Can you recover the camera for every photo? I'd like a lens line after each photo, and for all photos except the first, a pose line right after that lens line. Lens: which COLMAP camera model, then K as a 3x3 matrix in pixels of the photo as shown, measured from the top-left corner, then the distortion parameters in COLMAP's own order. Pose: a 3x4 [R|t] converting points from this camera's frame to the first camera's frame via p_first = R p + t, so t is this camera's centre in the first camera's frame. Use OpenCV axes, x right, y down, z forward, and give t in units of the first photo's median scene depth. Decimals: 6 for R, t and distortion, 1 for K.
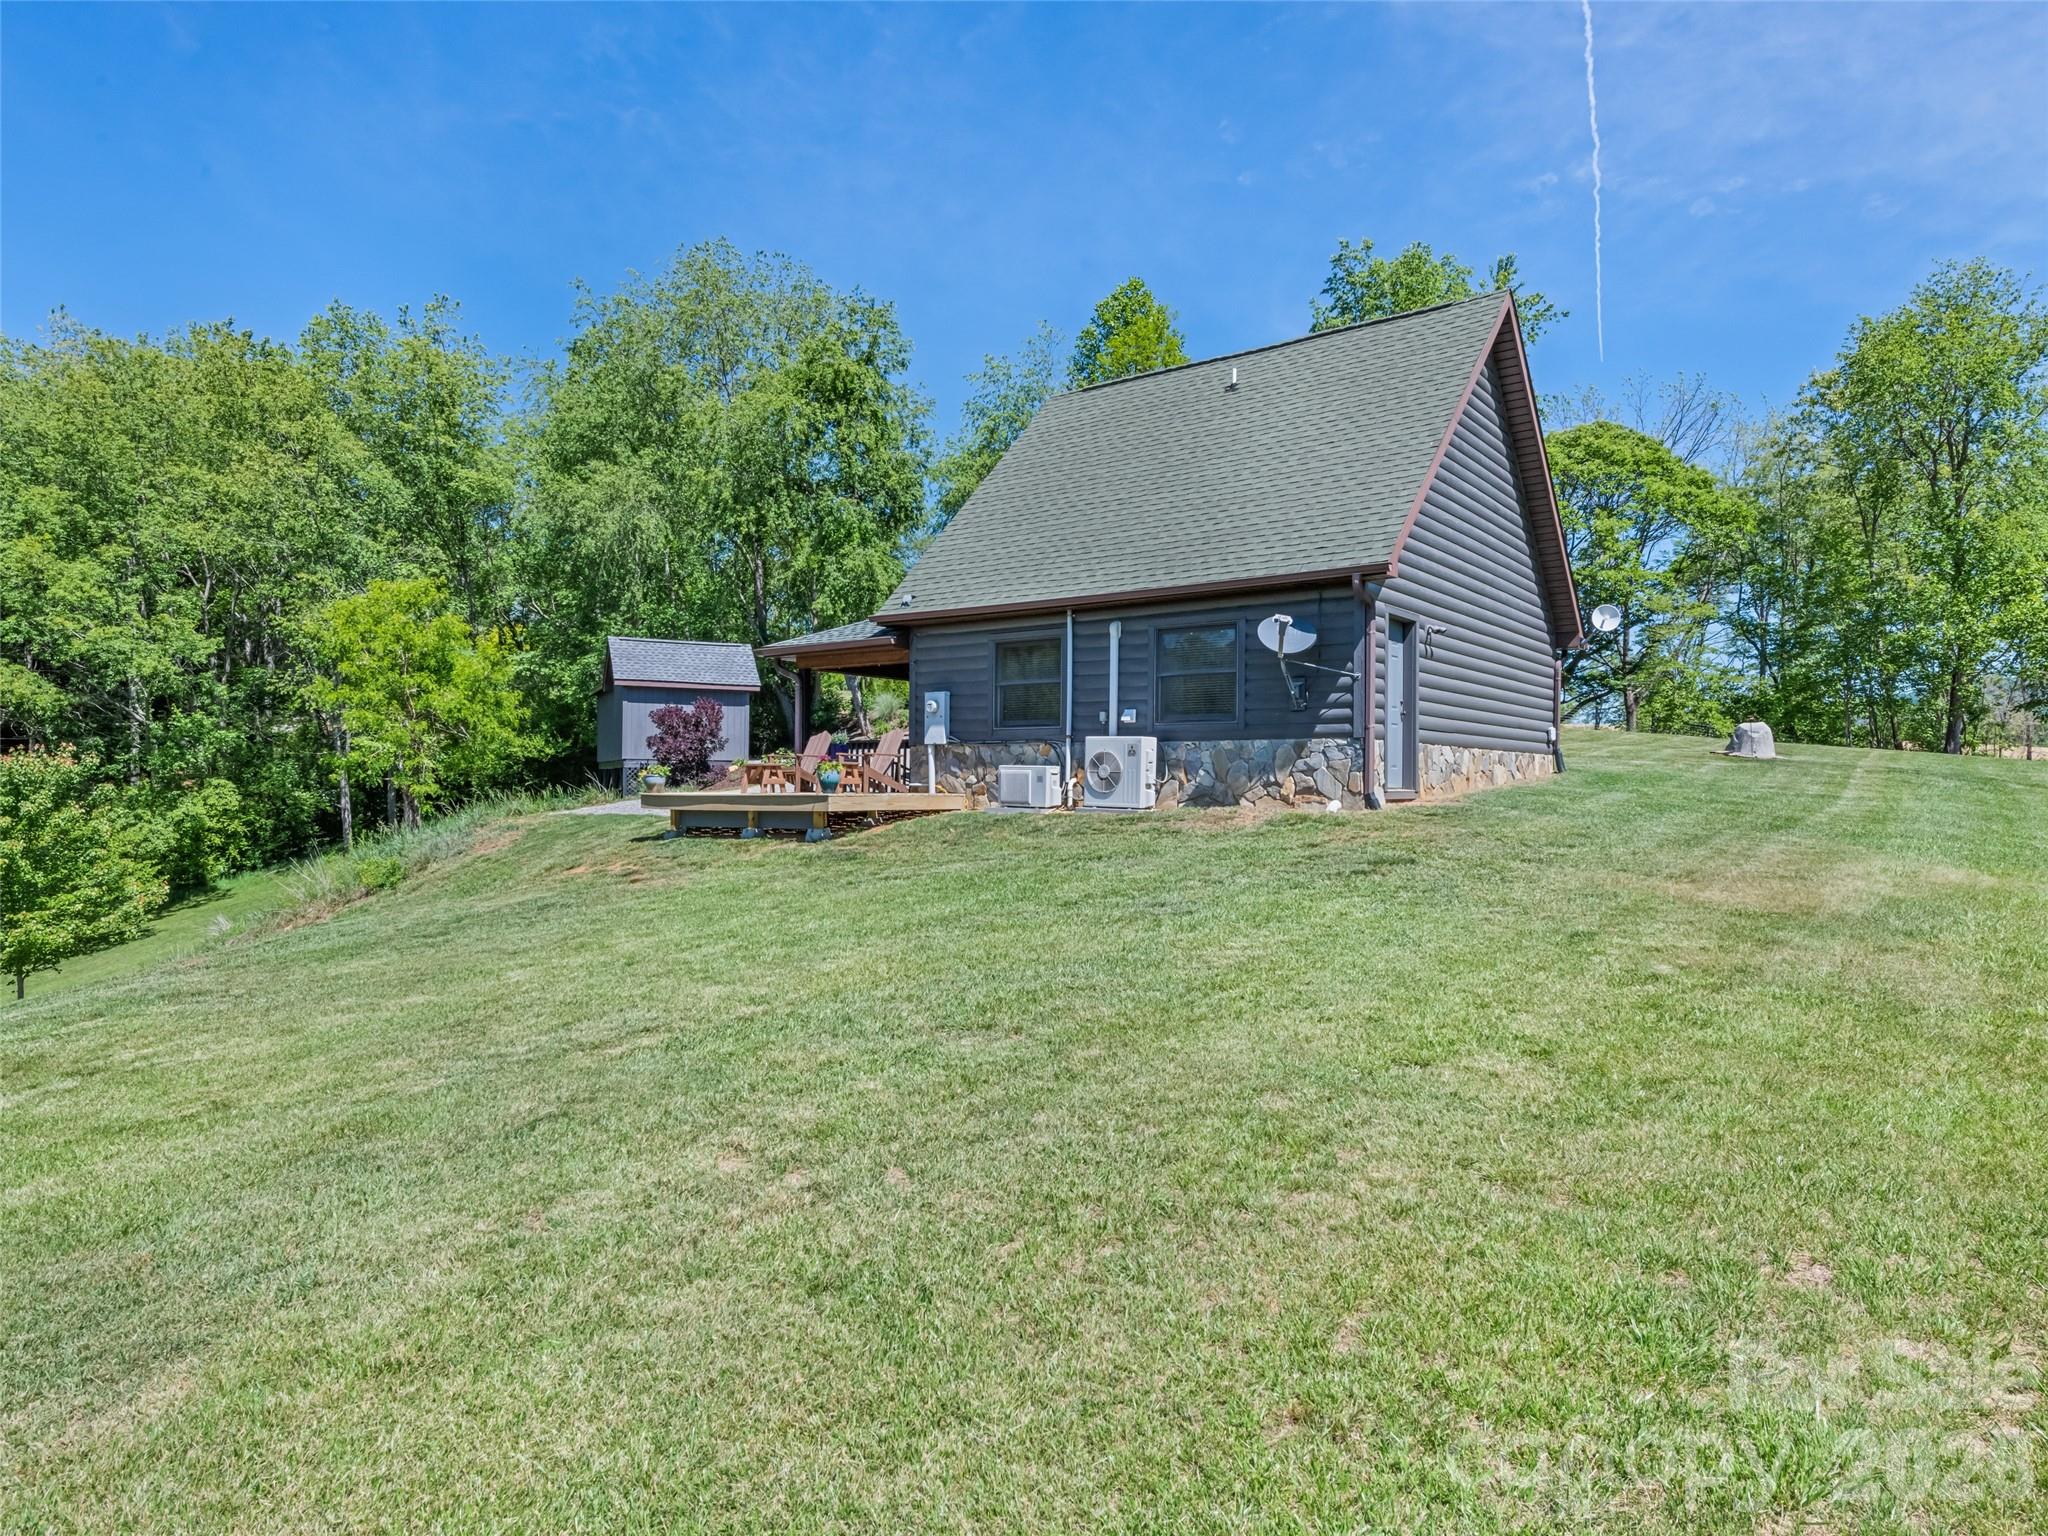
lens RADIAL K [[1242.7, 0, 1010.0], [0, 1242.7, 808.2], [0, 0, 1]] dist [0.003947, -0.002838]
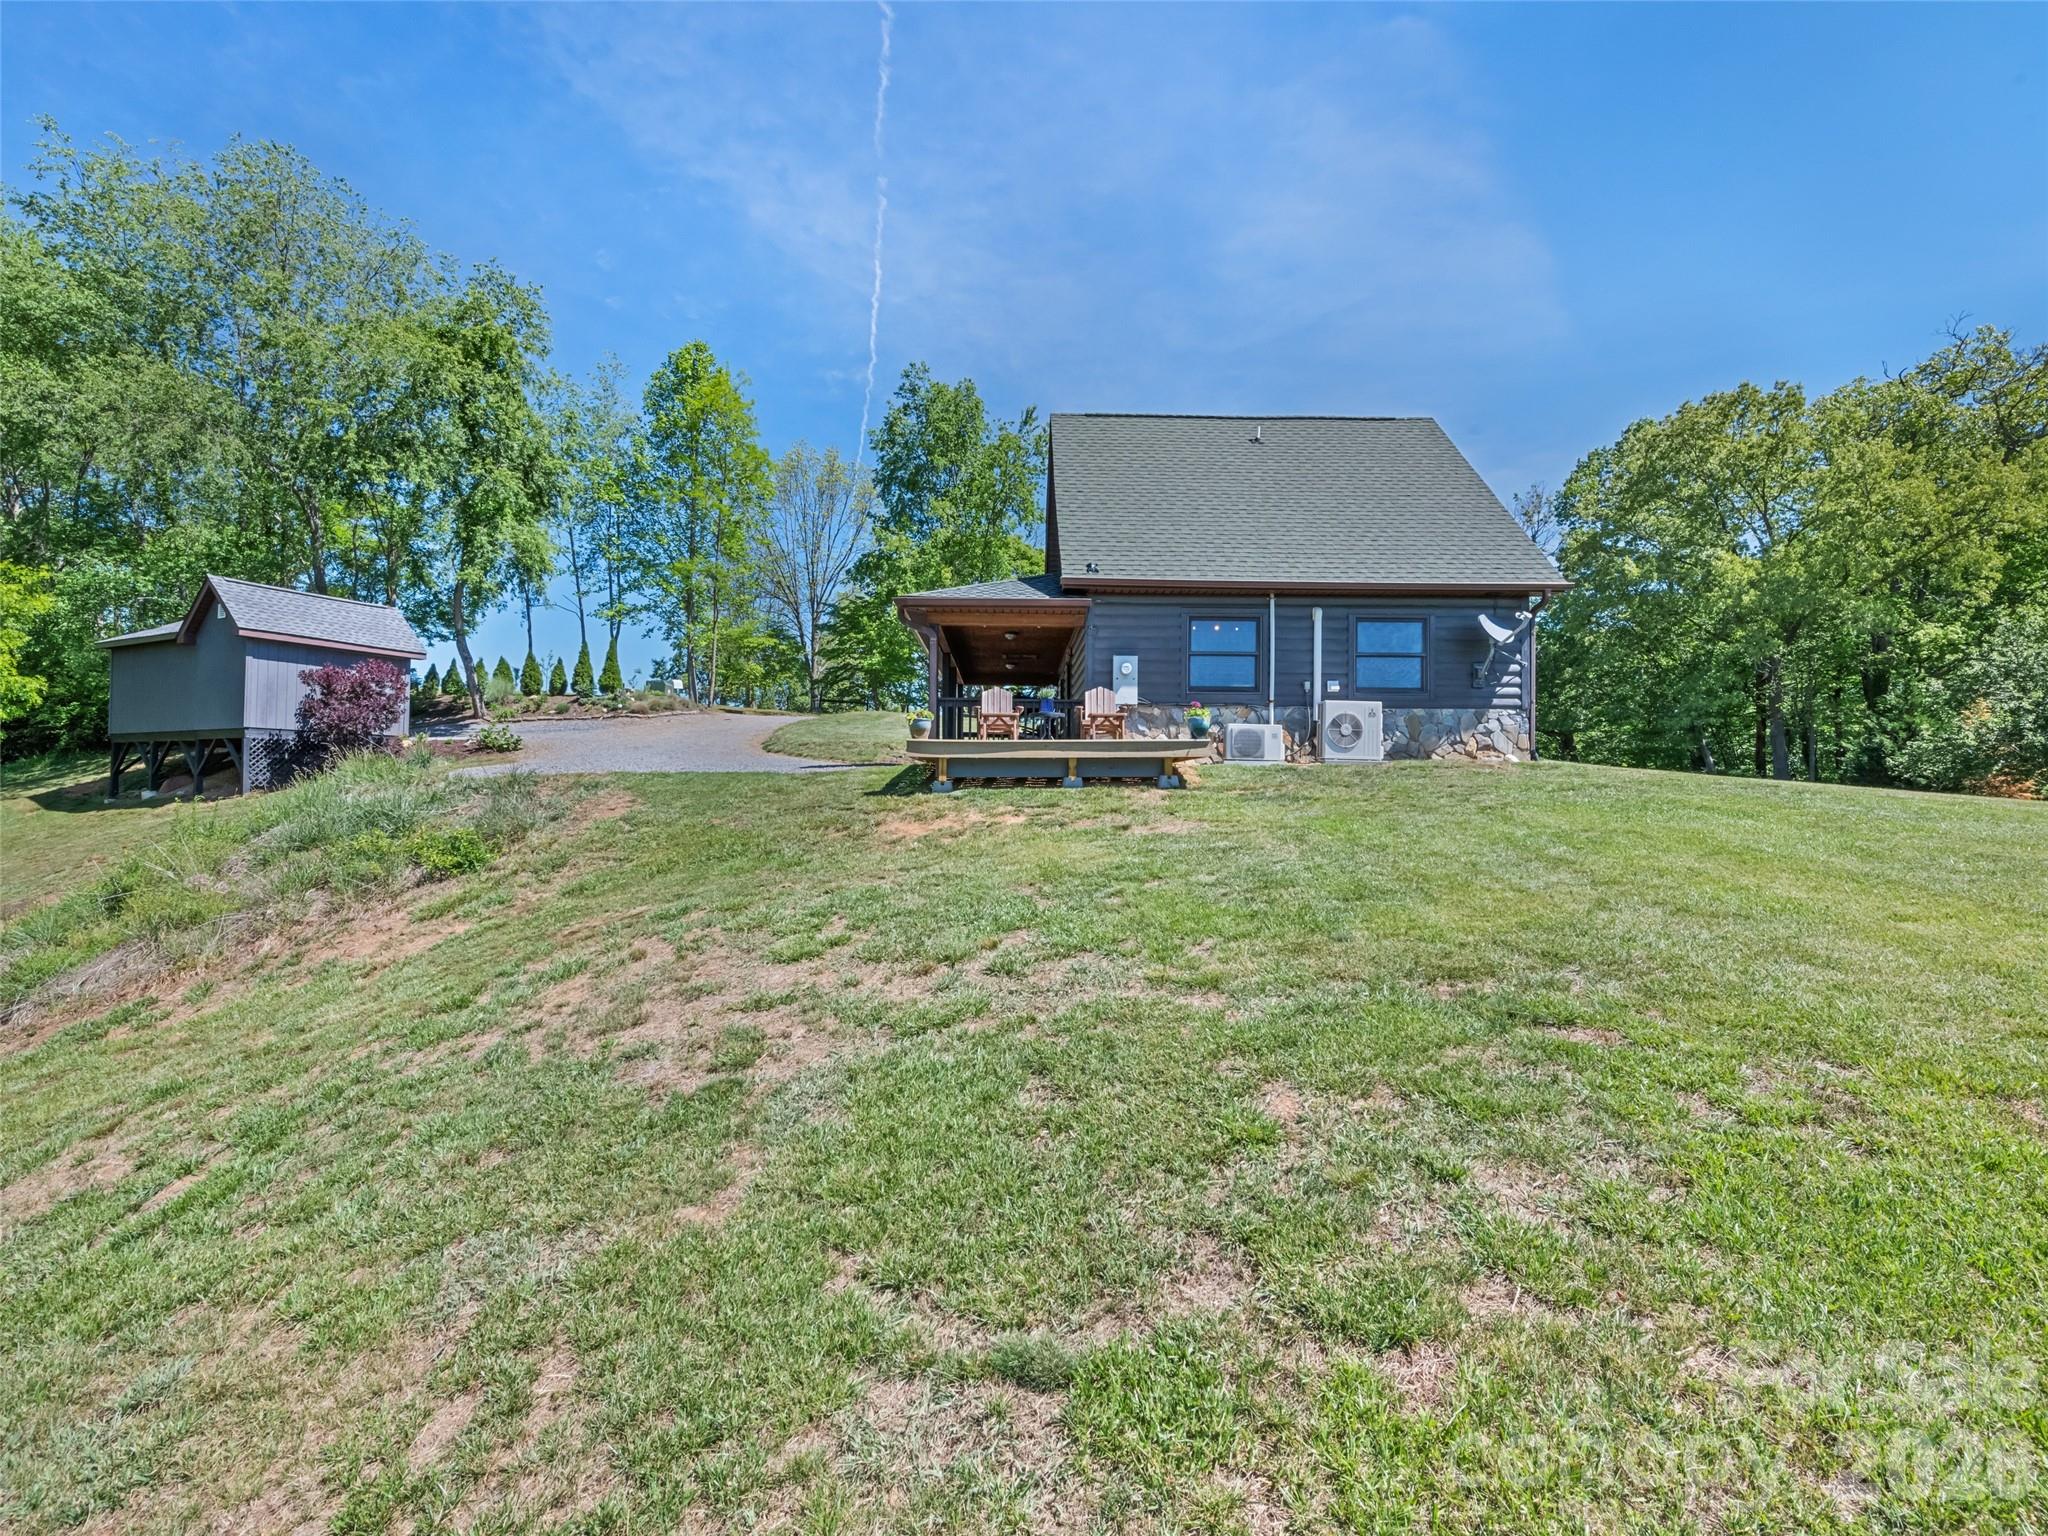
lens RADIAL K [[907.9, 0, 1028.1], [0, 907.9, 775.7], [0, 0, 1]] dist [0.018334, -0.006285]
pose [[0.760314, 0.014141, 0.649402, -0.715151], [0.012215, 0.999275, -0.036062, 0.042040], [-0.649441, 0.035351, 0.759590, 0.531533]]
